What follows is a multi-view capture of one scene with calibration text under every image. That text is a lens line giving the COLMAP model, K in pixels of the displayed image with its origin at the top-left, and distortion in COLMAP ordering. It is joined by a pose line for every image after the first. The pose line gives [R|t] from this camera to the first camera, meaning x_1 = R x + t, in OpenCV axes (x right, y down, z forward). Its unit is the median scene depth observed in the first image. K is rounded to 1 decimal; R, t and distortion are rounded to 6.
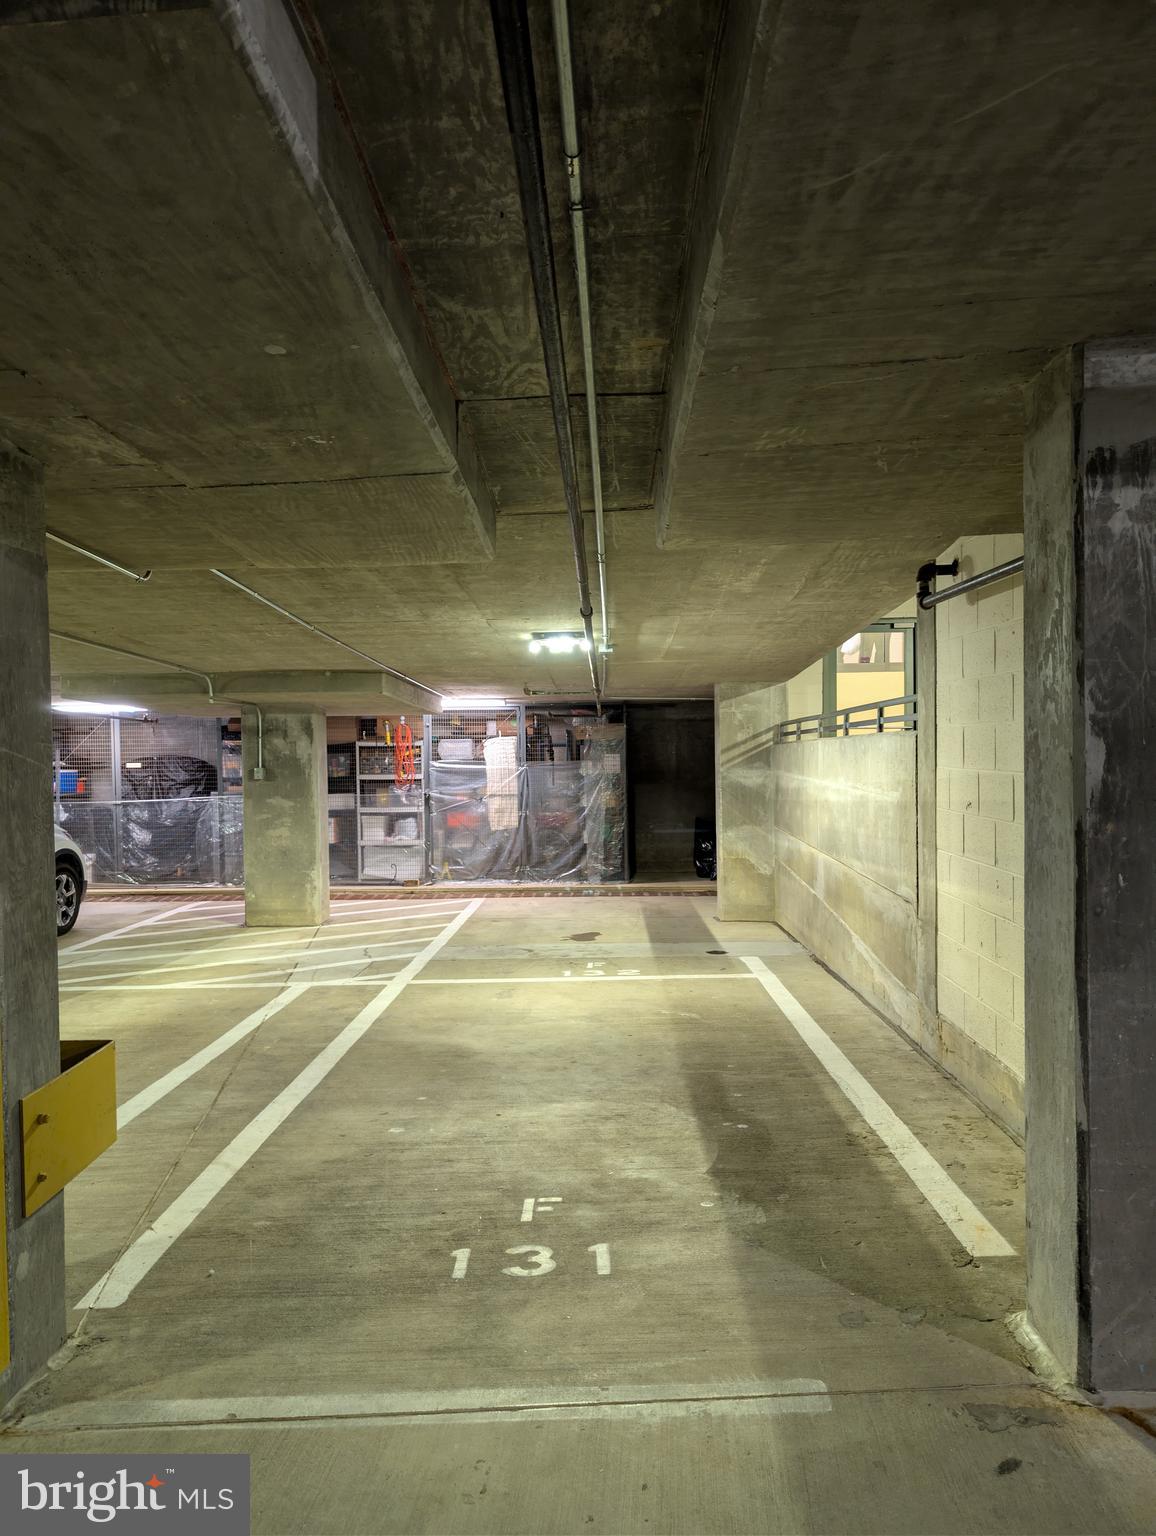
lens RADIAL K [[1077.6, 0, 578.5], [0, 1077.6, 770.8], [0, 0, 1]] dist [0.032235, -0.006471]
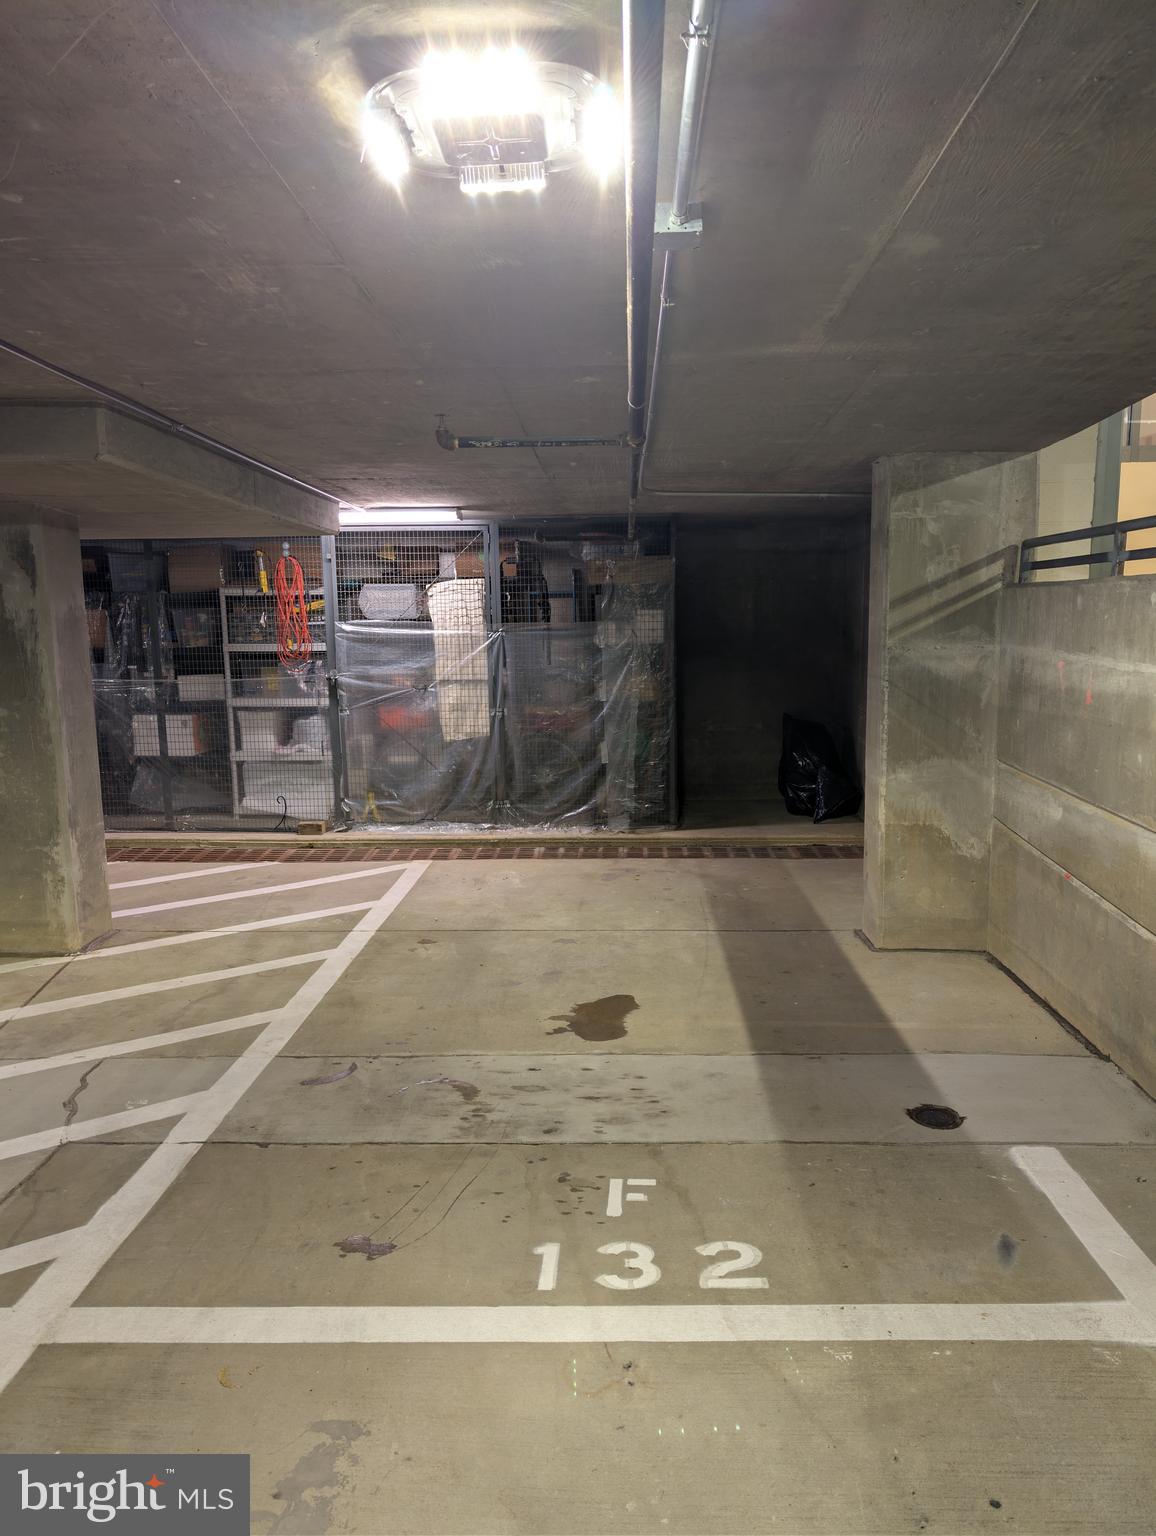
lens RADIAL K [[1077.6, 0, 584.4], [0, 1077.6, 767.1], [0, 0, 1]] dist [0.032235, -0.006471]
pose [[0.999922, 0.000765, -0.012455, 0.002998], [0.000855, 0.991574, 0.129538, -0.006766], [0.012449, -0.129538, 0.991496, 0.417231]]
